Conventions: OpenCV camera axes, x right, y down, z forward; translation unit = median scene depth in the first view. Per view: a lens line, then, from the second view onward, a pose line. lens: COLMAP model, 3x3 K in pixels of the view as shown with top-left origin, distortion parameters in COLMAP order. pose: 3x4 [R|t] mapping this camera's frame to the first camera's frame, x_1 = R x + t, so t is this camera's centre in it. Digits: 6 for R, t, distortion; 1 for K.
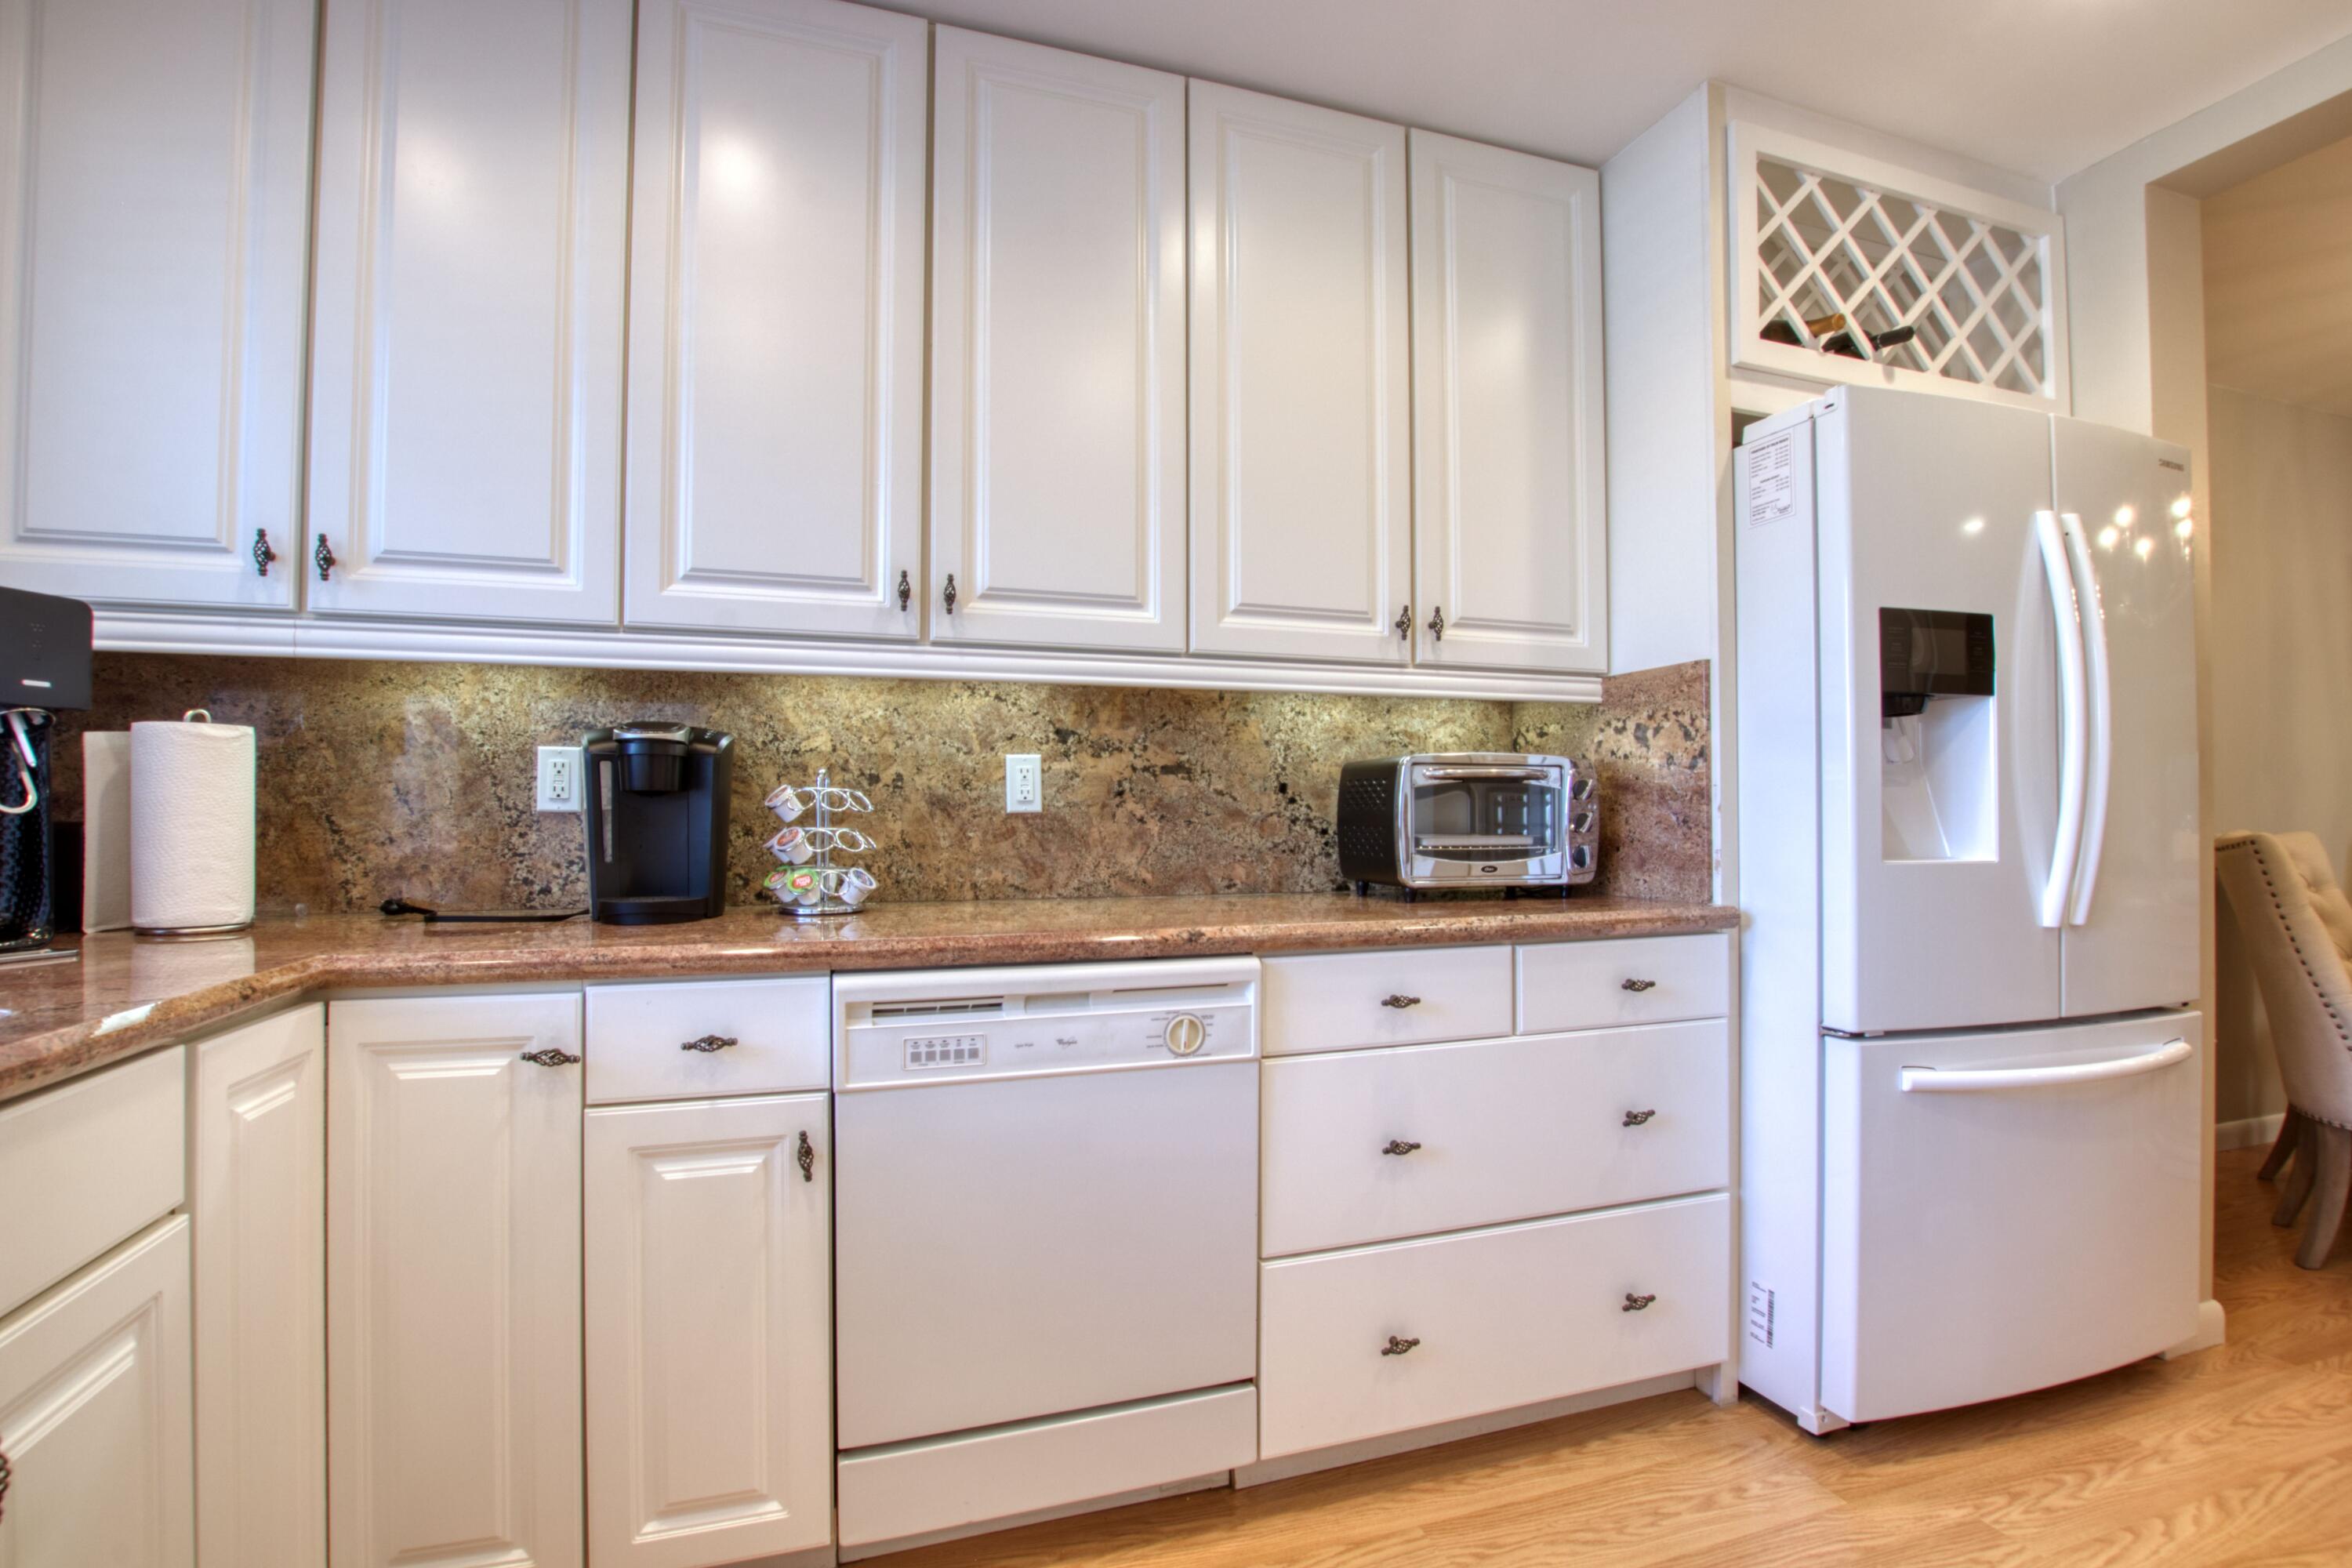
lens RADIAL K [[1100.5, 0, 1179.5], [0, 1100.5, 801.0], [0, 0, 1]] dist [-0.037448, 0.004182]
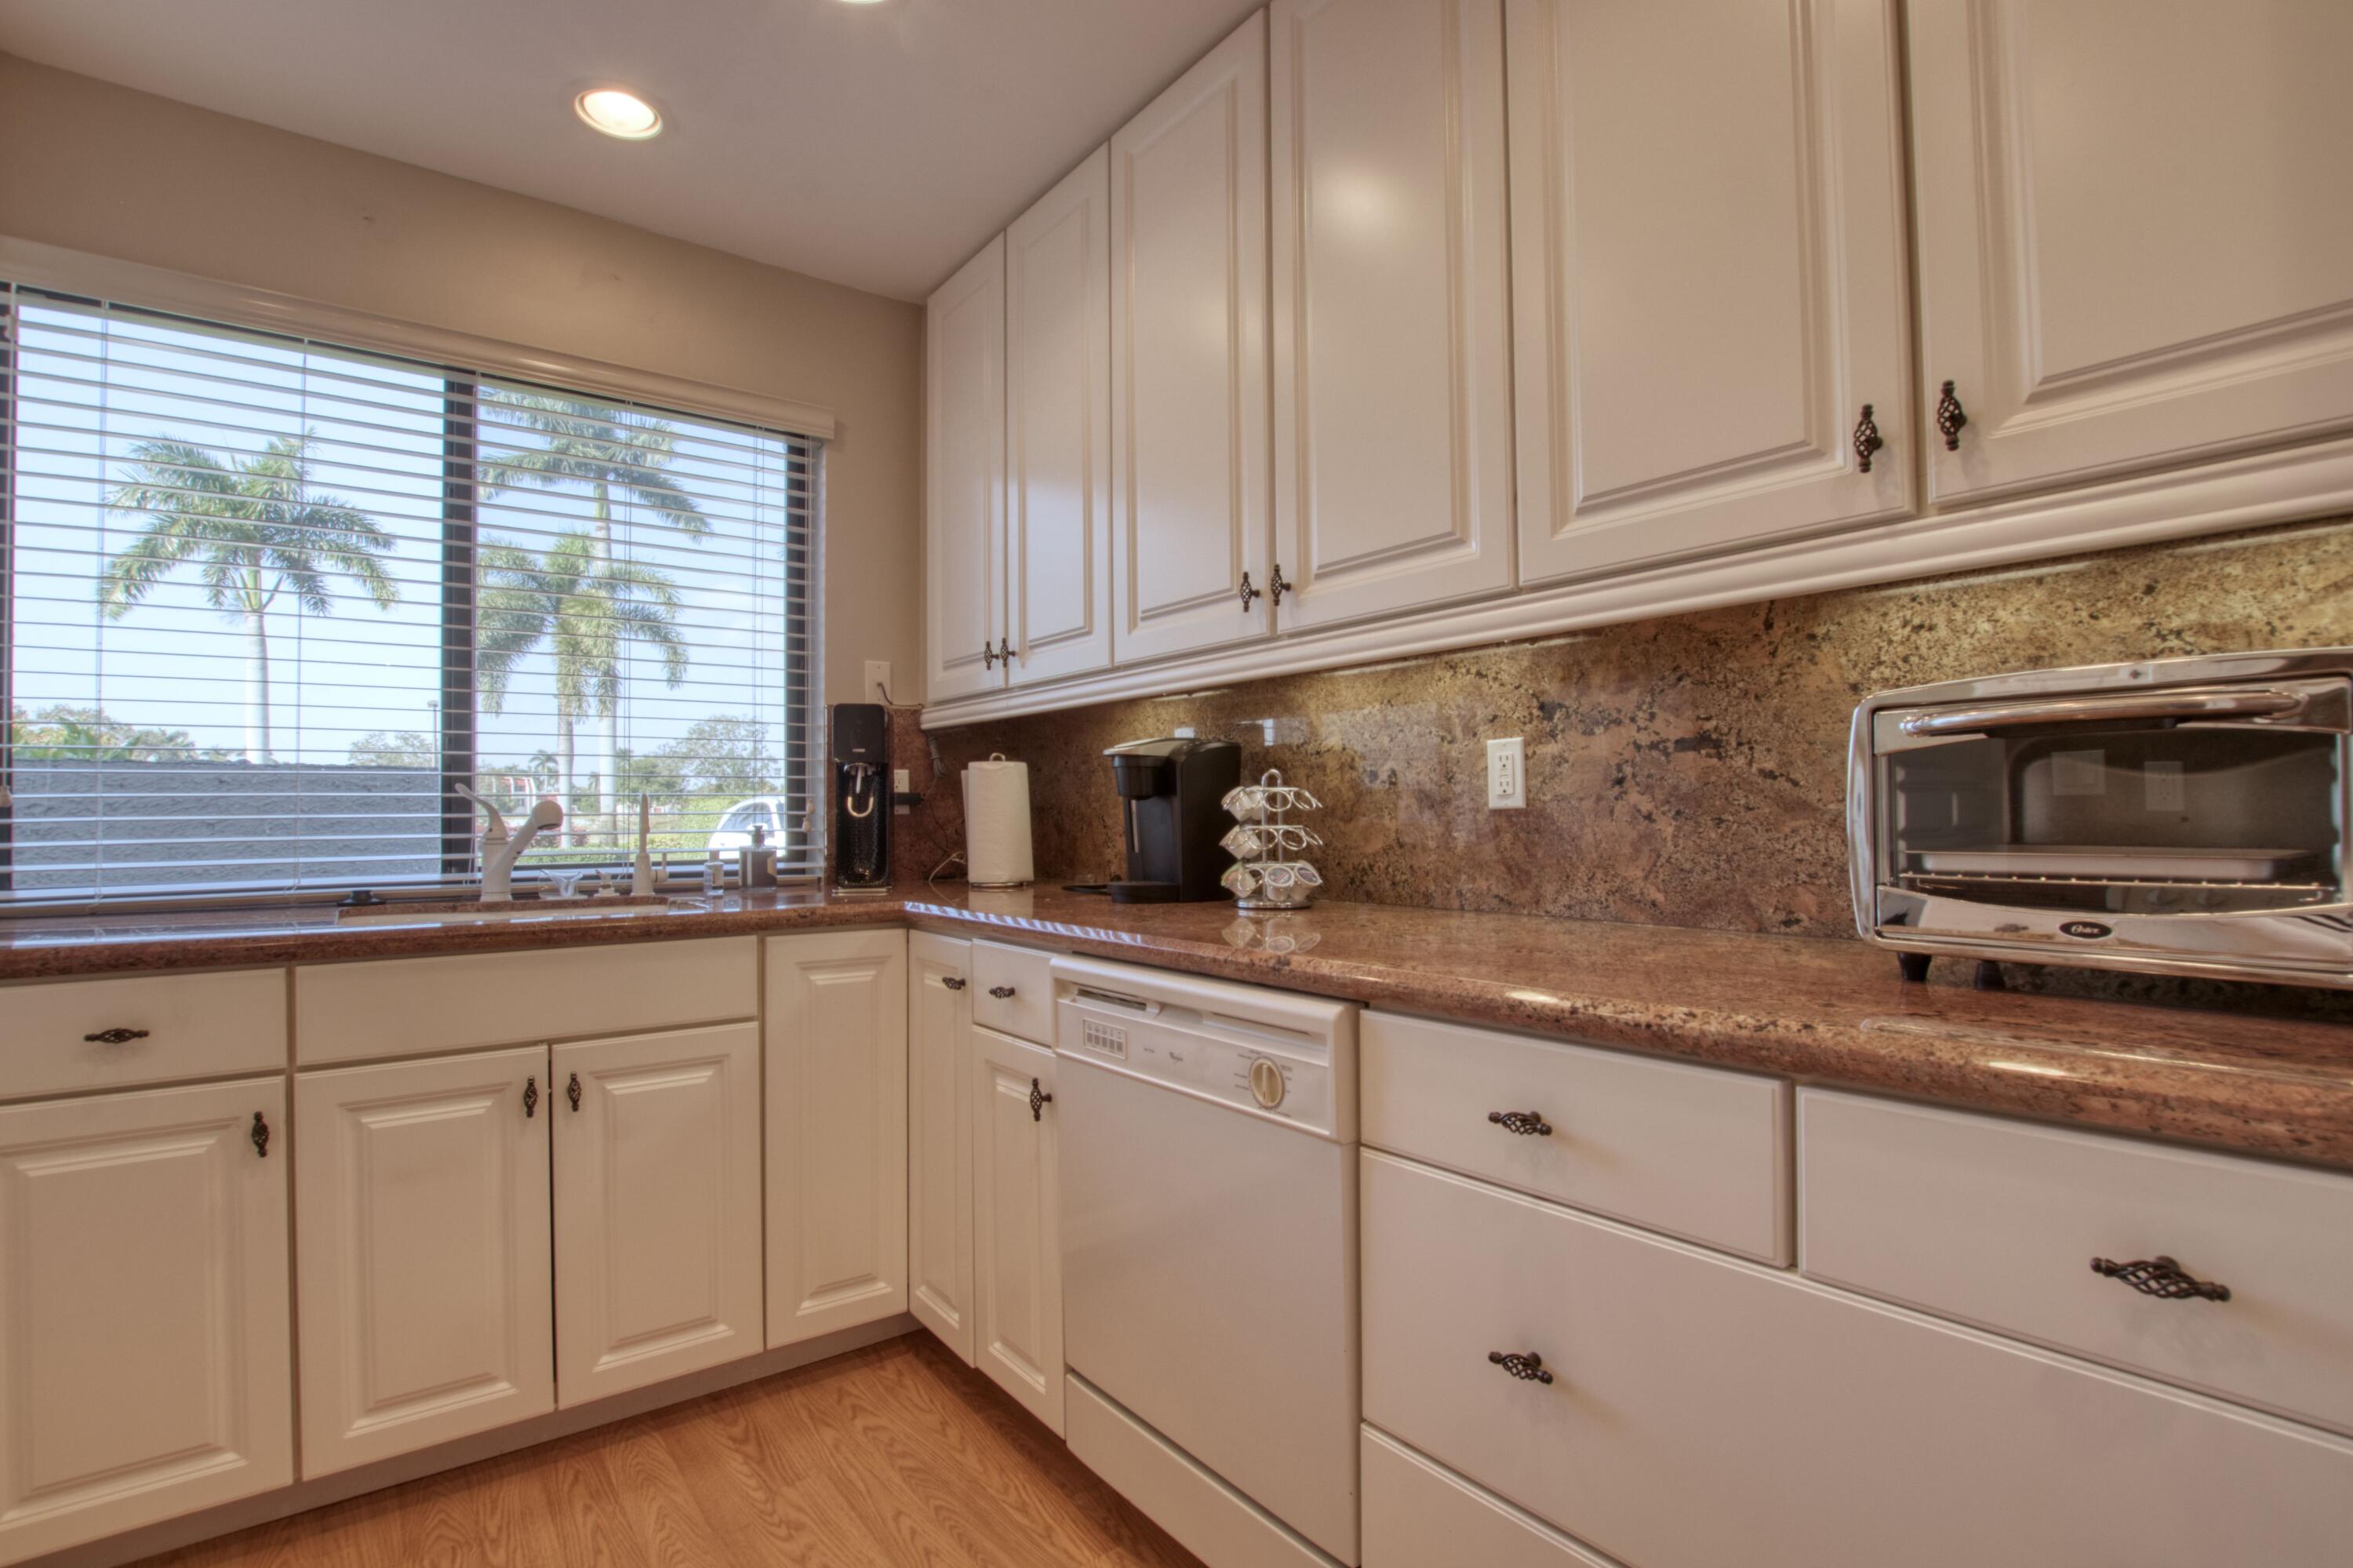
lens RADIAL K [[1101.0, 0, 1180.0], [0, 1101.0, 801.0], [0, 0, 1]] dist [-0.037448, 0.004182]
pose [[0.319967, -0.014682, -0.947315, 0.561203], [0.021045, 0.999743, -0.008386, 0.006420], [0.947195, -0.017253, 0.320194, 0.503679]]
